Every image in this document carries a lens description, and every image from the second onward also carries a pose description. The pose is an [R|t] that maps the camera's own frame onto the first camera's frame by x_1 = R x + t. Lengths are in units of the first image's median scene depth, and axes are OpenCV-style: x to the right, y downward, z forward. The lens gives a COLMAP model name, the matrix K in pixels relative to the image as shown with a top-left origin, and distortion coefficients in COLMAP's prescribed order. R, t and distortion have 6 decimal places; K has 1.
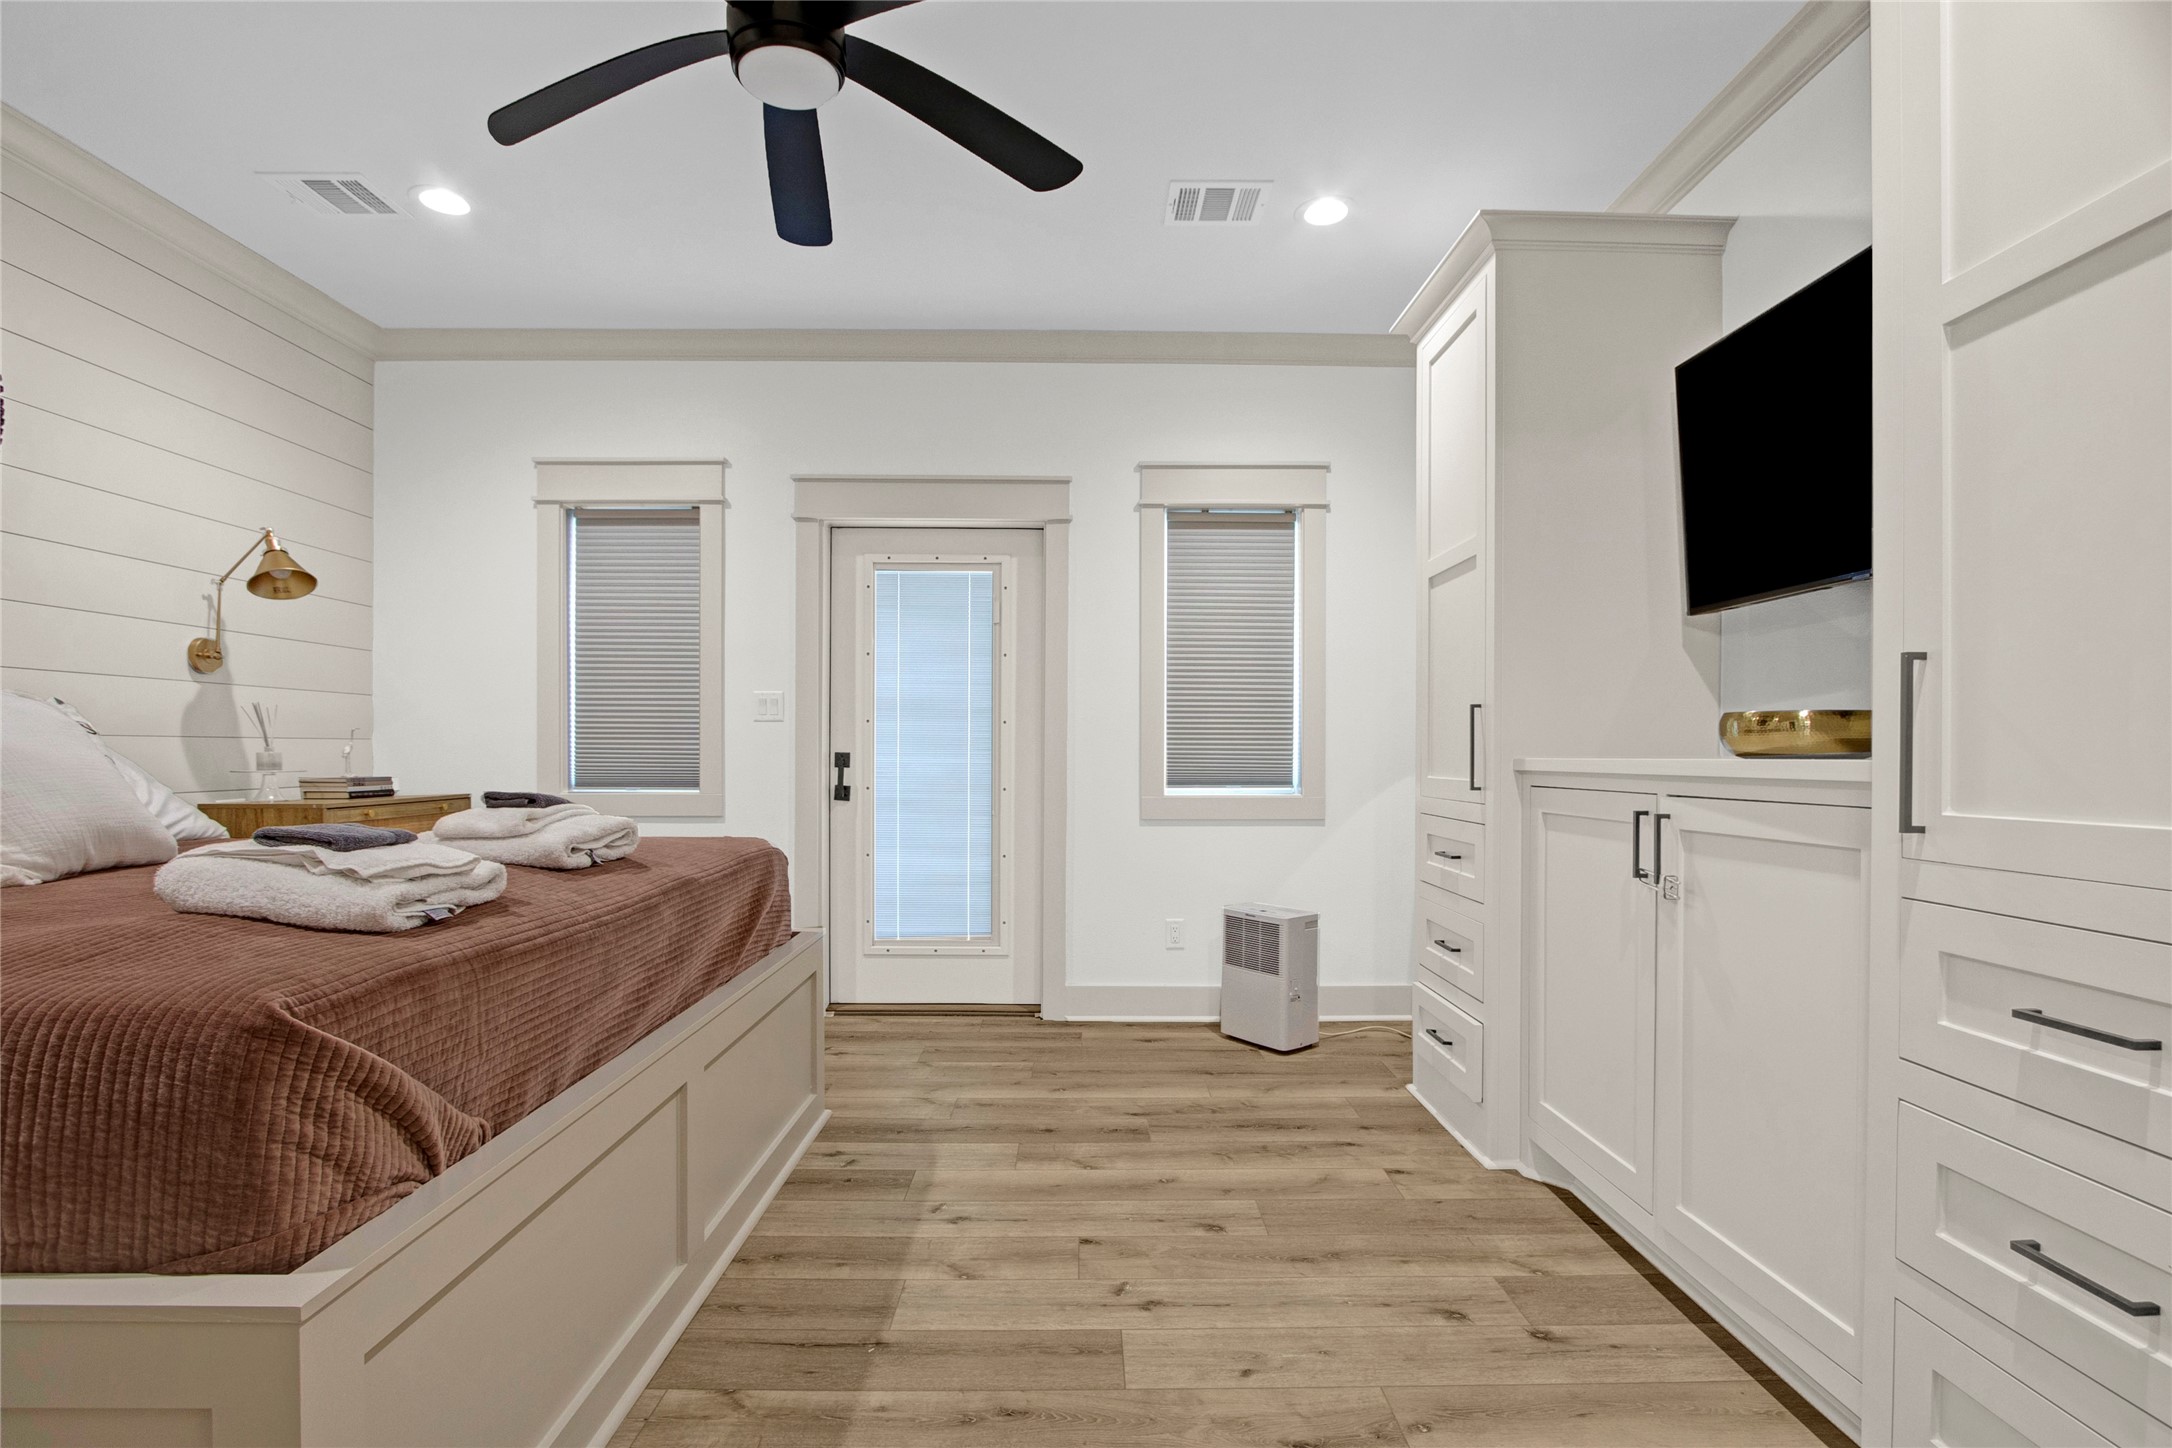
lens RADIAL K [[989.4, 0, 1040.1], [0, 989.4, 754.1], [0, 0, 1]] dist [-0.015412, 0.002602]
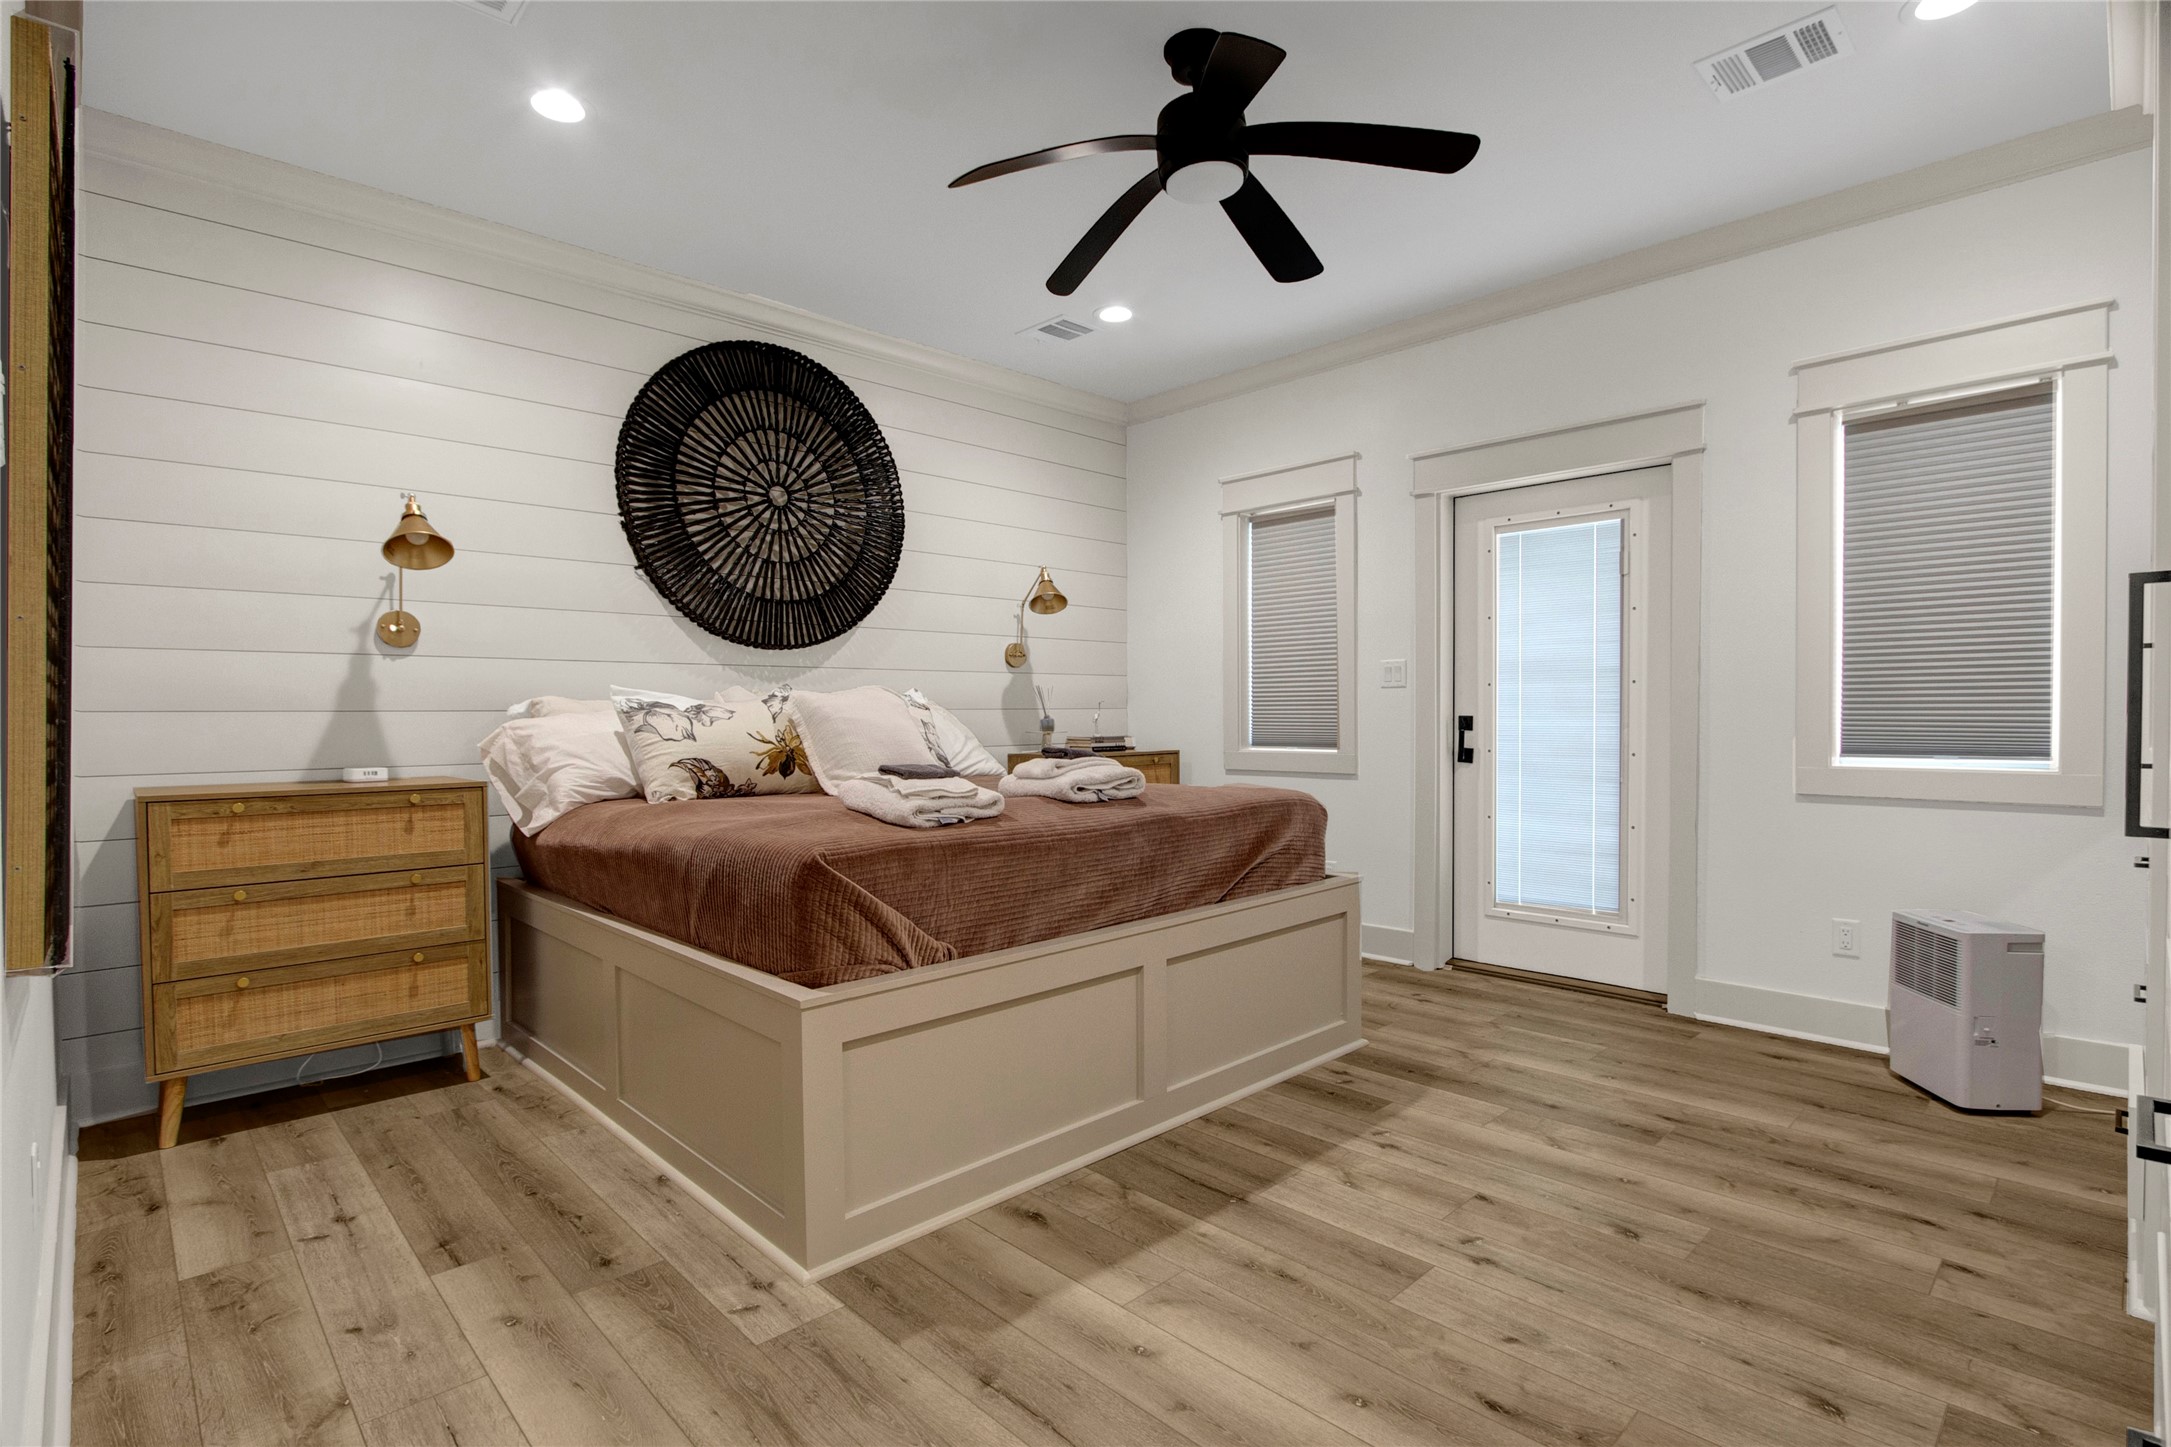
lens RADIAL K [[988.9, 0, 1087.9], [0, 988.9, 722.8], [0, 0, 1]] dist [-0.015412, 0.002602]
pose [[0.706600, -0.001331, -0.707612, 0.363972], [0.007377, 0.999958, 0.005486, -0.004297], [0.707574, -0.009096, 0.706580, -0.002239]]
